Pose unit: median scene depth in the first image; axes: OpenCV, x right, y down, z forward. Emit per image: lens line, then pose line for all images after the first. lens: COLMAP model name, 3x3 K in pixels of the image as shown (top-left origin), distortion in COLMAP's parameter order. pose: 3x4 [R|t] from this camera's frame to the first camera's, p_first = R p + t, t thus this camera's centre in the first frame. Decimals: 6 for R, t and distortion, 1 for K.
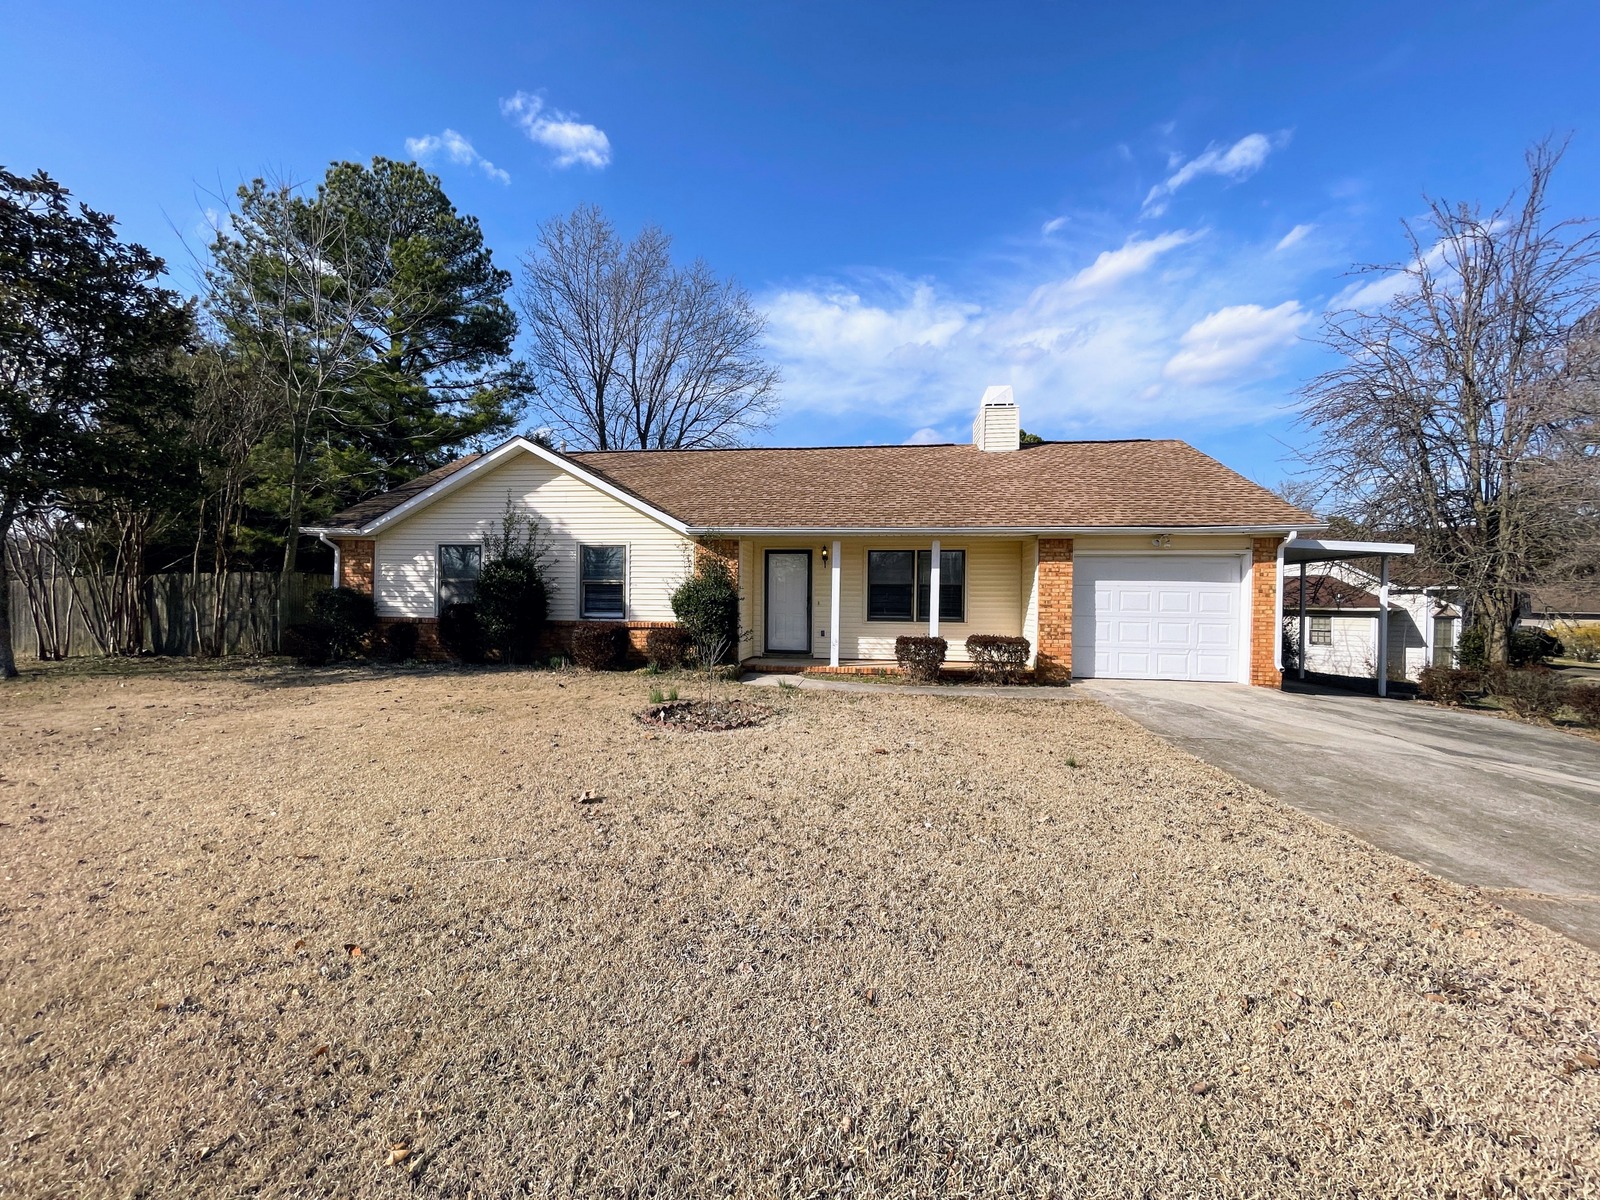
lens RADIAL K [[652.2, 0, 797.0], [0, 652.2, 604.5], [0, 0, 1]] dist [0.004376, -0.000041]
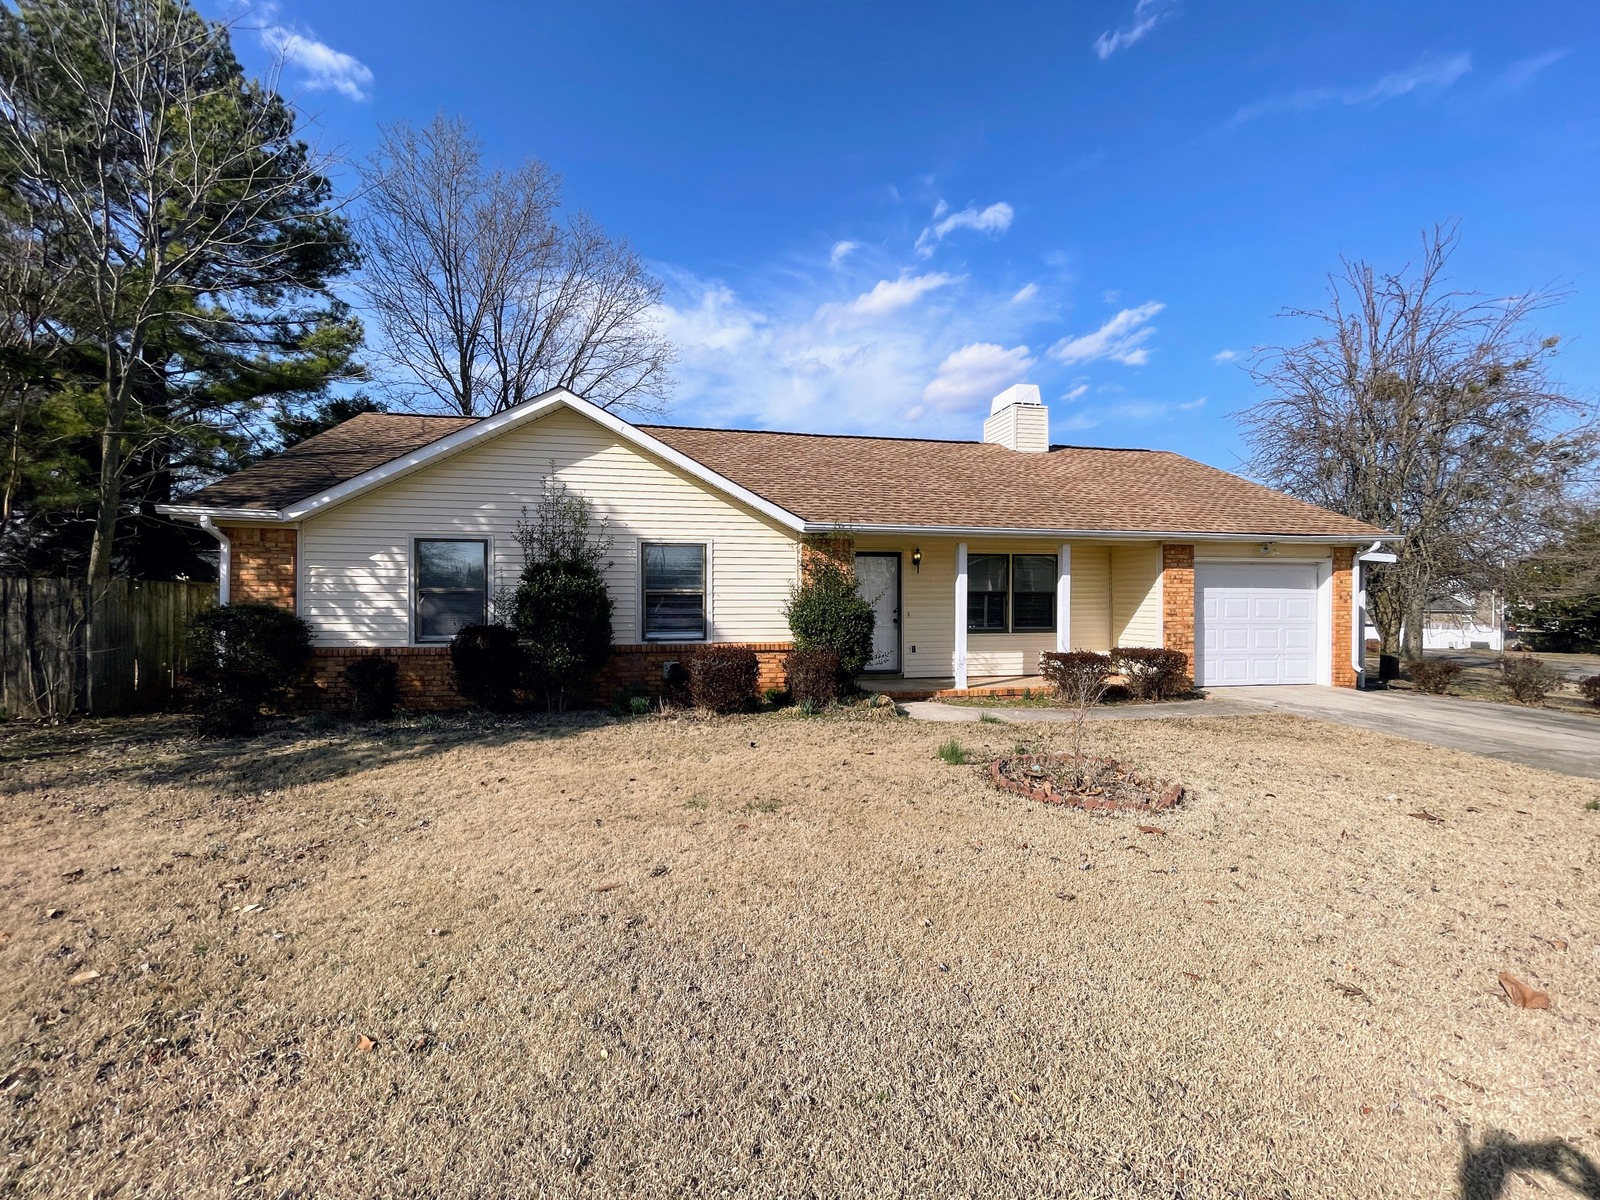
lens RADIAL K [[652.2, 0, 797.0], [0, 652.2, 604.5], [0, 0, 1]] dist [0.004376, -0.000041]
pose [[0.947125, -0.012873, 0.320607, -0.386734], [0.013370, 0.999910, 0.000651, -0.017776], [-0.320586, 0.003670, 0.947212, 0.231200]]
